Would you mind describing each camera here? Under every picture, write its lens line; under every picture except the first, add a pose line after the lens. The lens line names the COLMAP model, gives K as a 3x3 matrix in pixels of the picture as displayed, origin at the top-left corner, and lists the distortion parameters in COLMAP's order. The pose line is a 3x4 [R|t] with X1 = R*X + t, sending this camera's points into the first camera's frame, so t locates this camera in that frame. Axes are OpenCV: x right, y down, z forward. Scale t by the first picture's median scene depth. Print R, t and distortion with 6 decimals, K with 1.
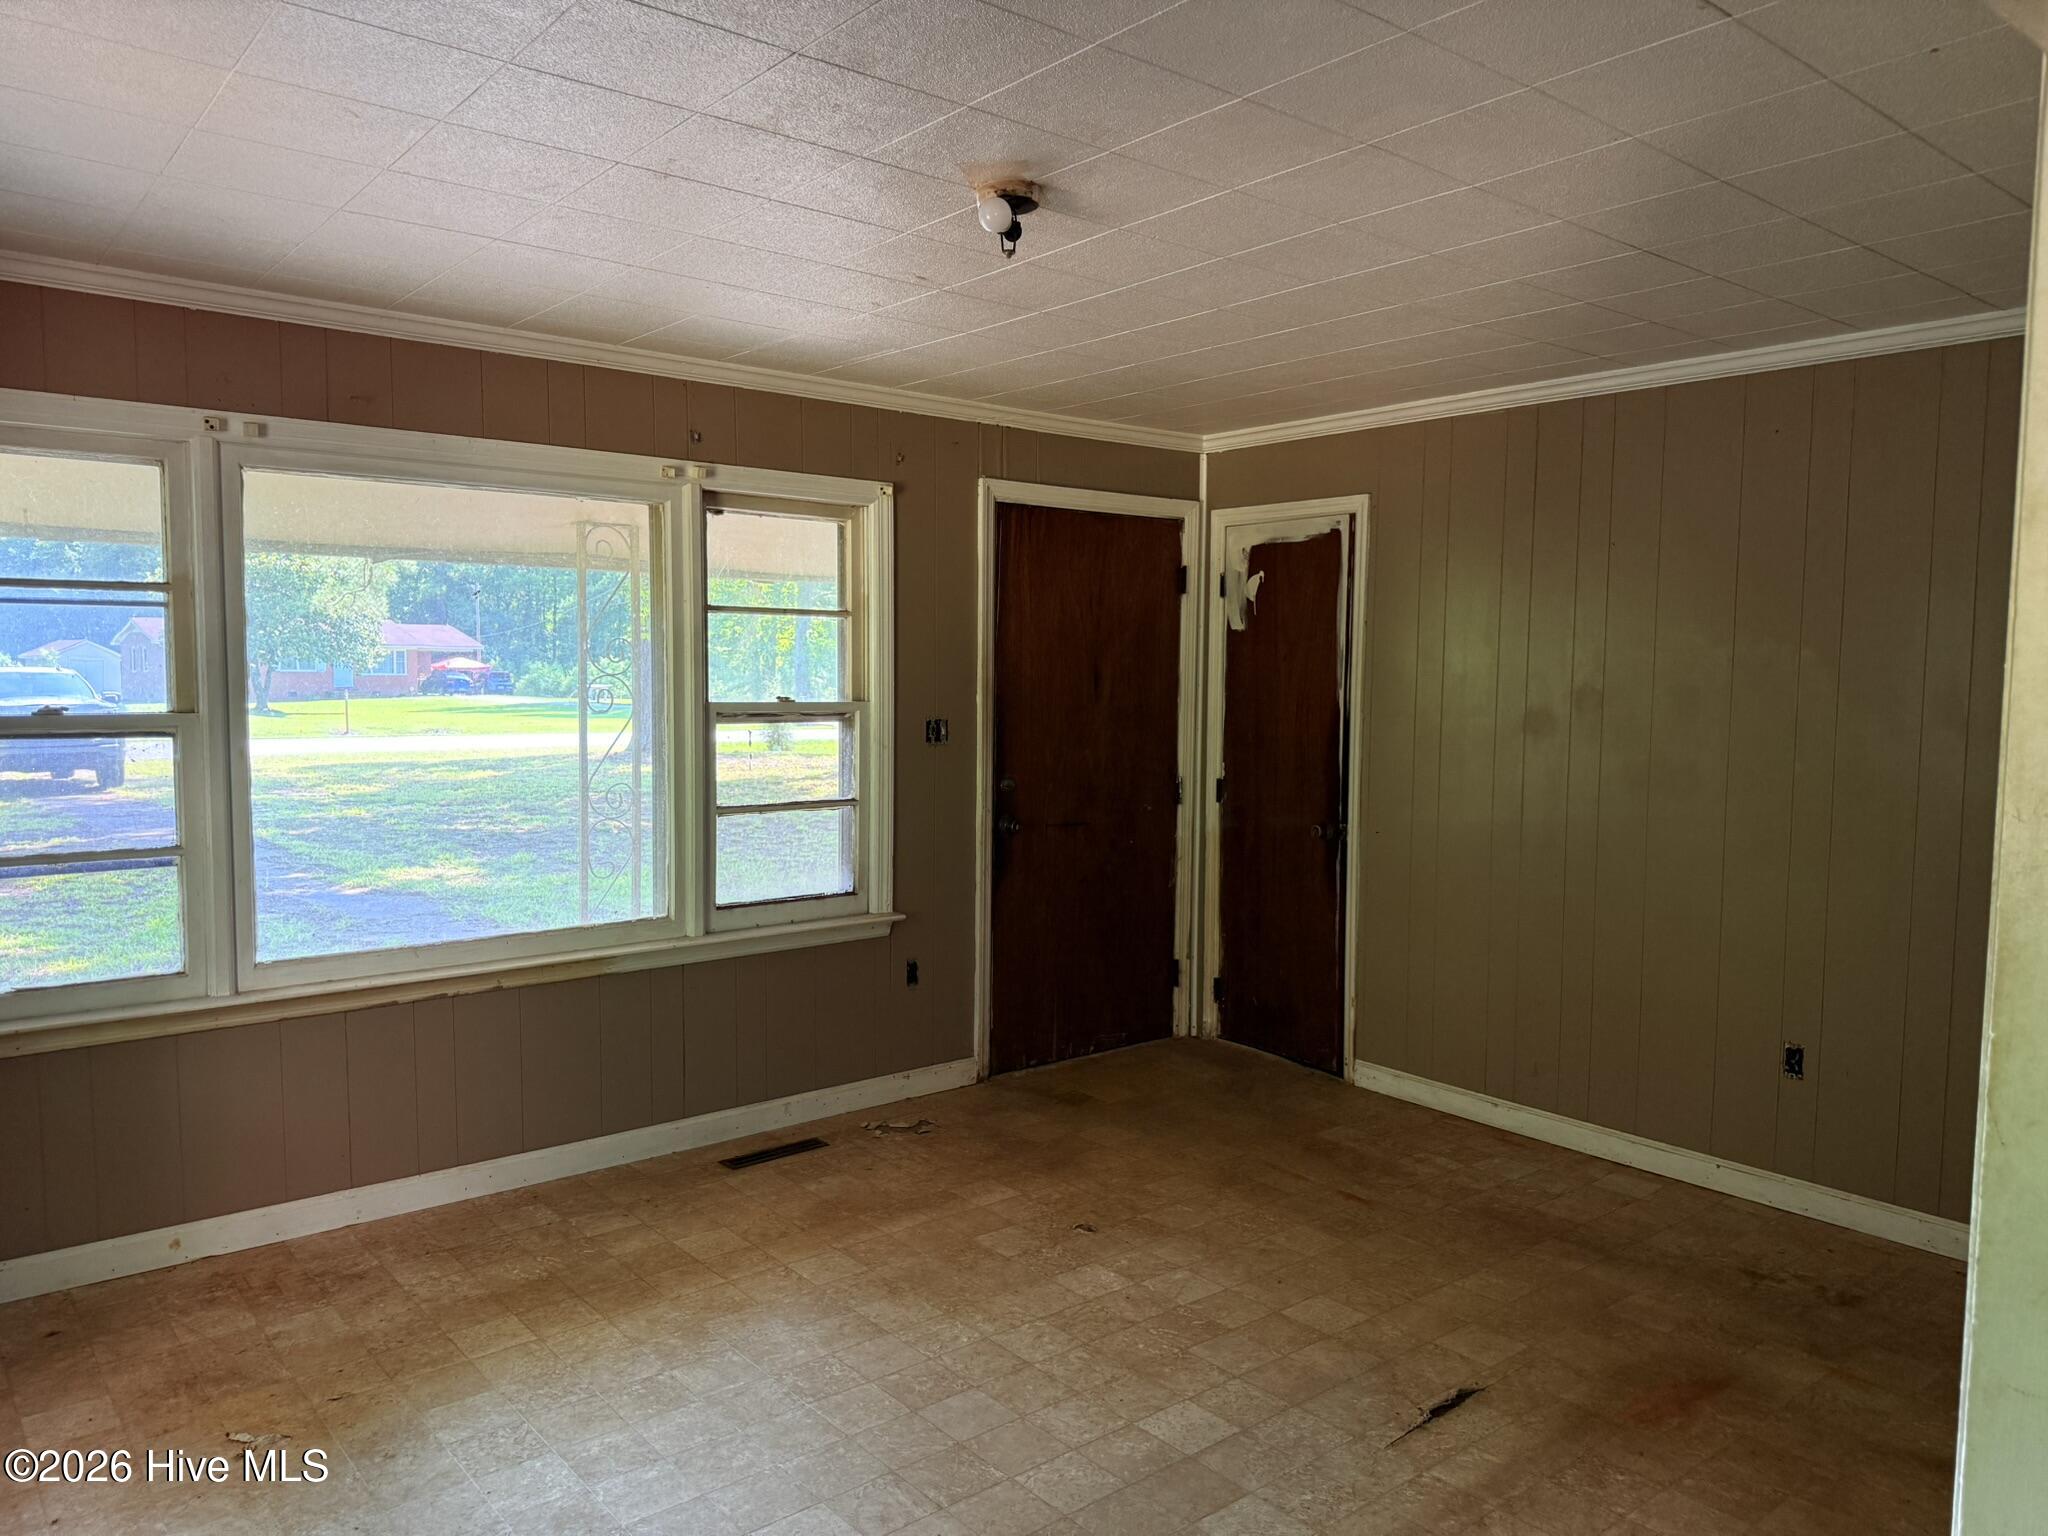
lens RADIAL K [[1448.9, 0, 1035.9], [0, 1448.9, 766.4], [0, 0, 1]] dist [0.025150, -0.003323]
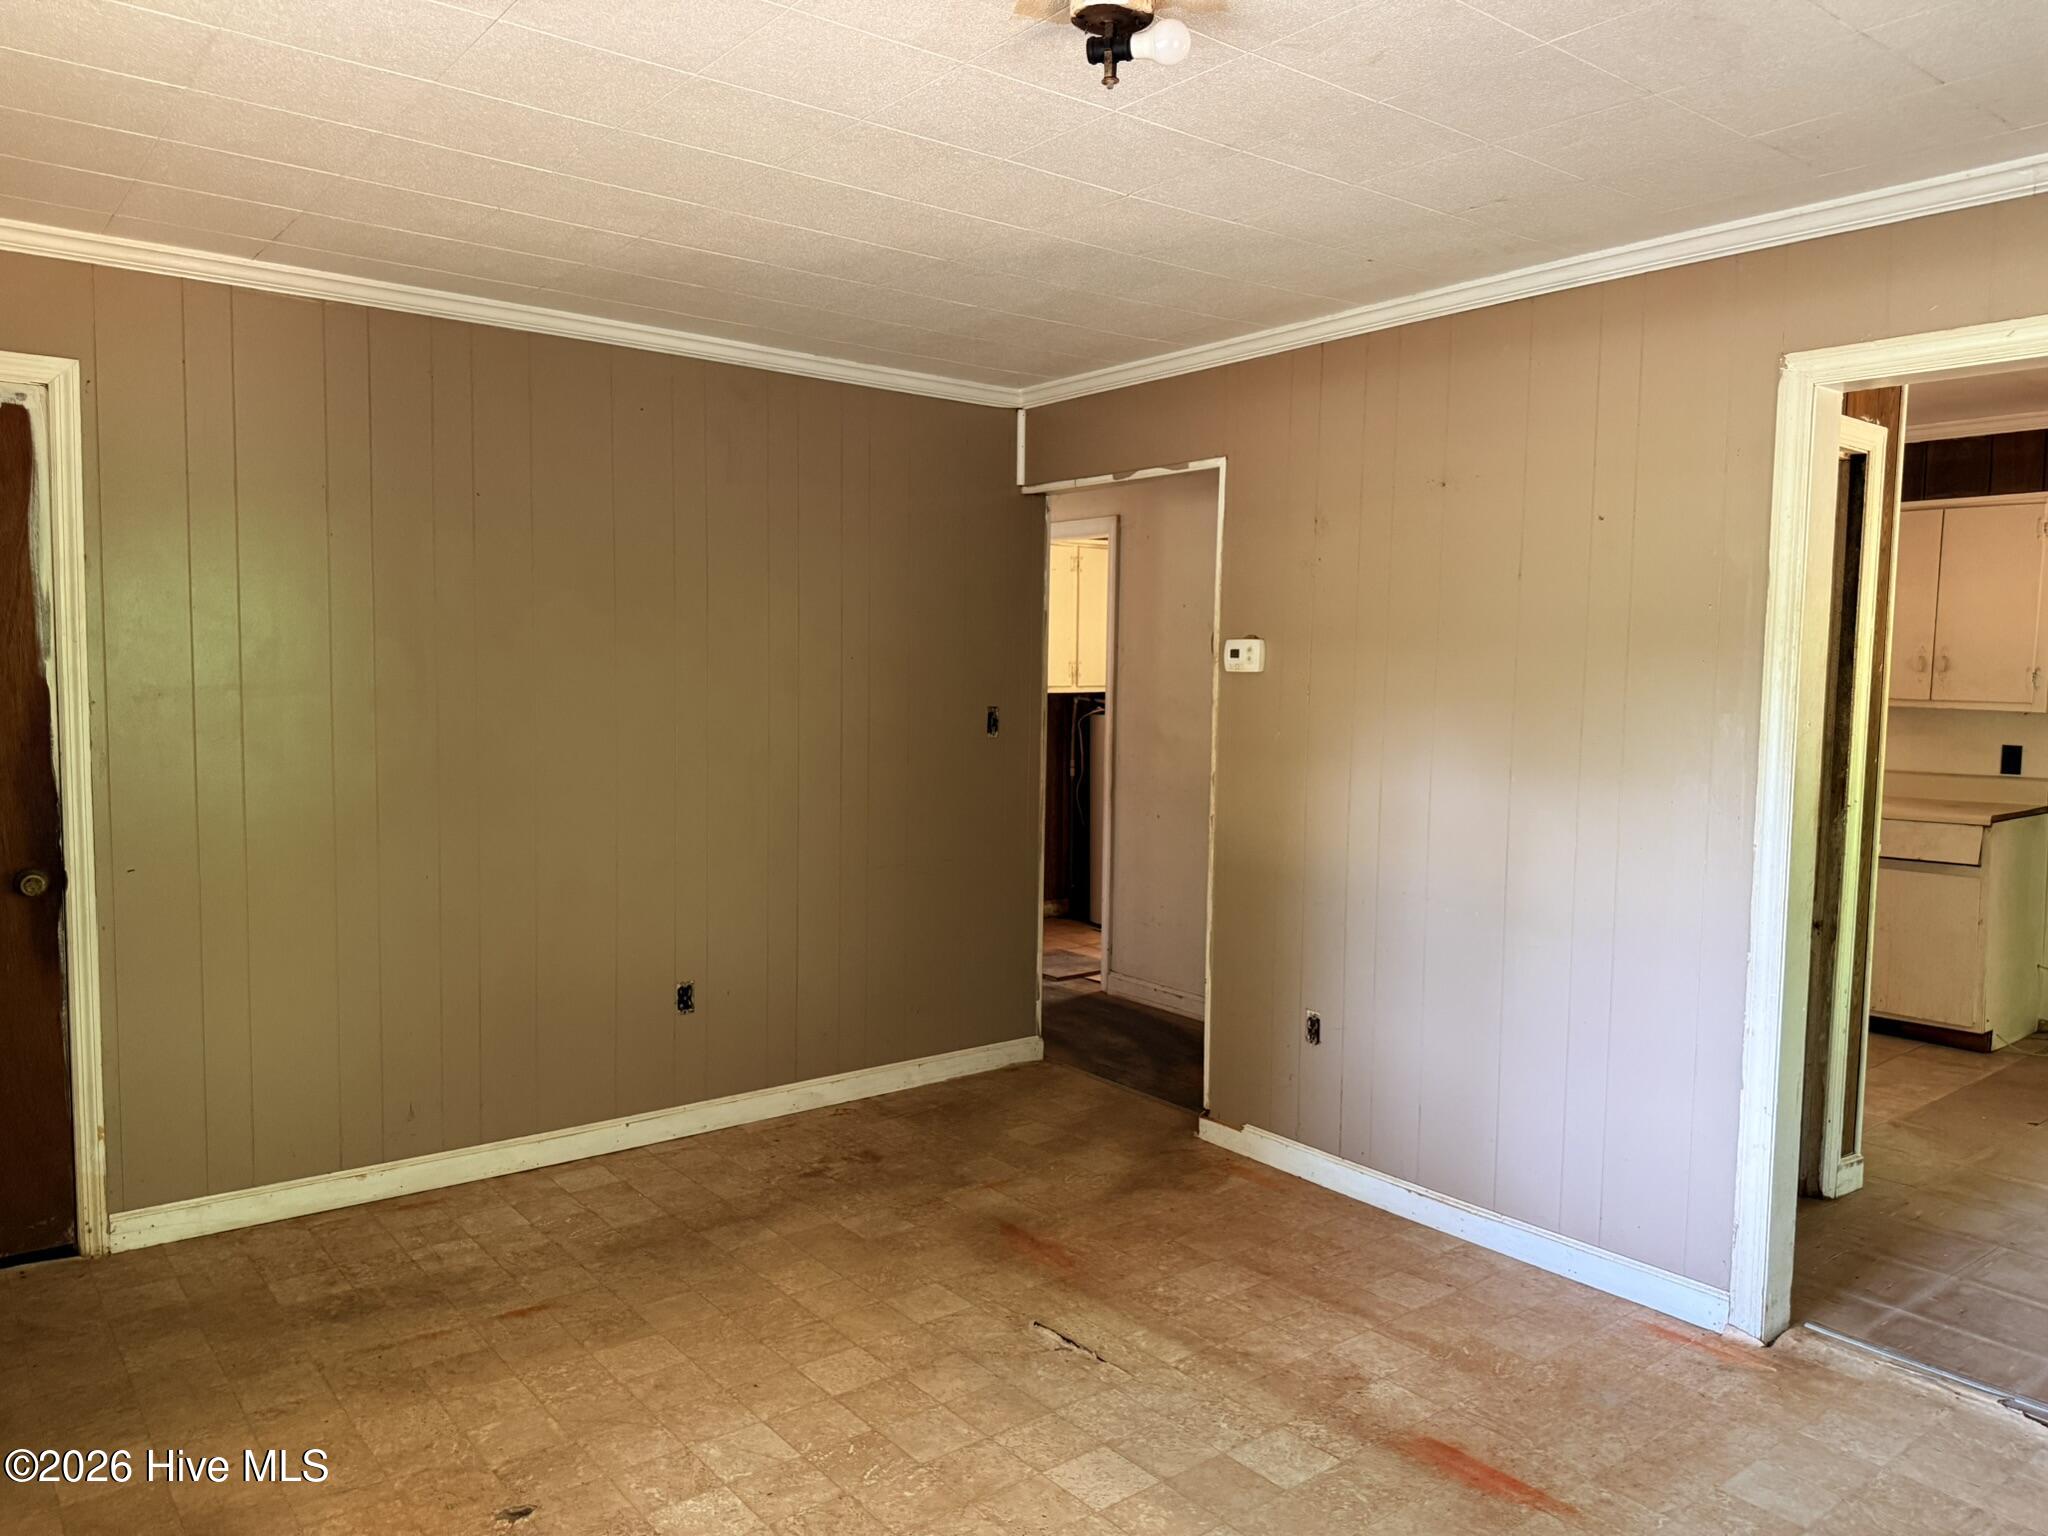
lens RADIAL K [[1448.9, 0, 1035.9], [0, 1448.9, 766.4], [0, 0, 1]] dist [0.025150, -0.003323]
pose [[0.032233, -0.086130, 0.995762, -0.558938], [0.056149, 0.994863, 0.084234, -0.048637], [-0.997902, 0.053196, 0.036904, 0.720508]]
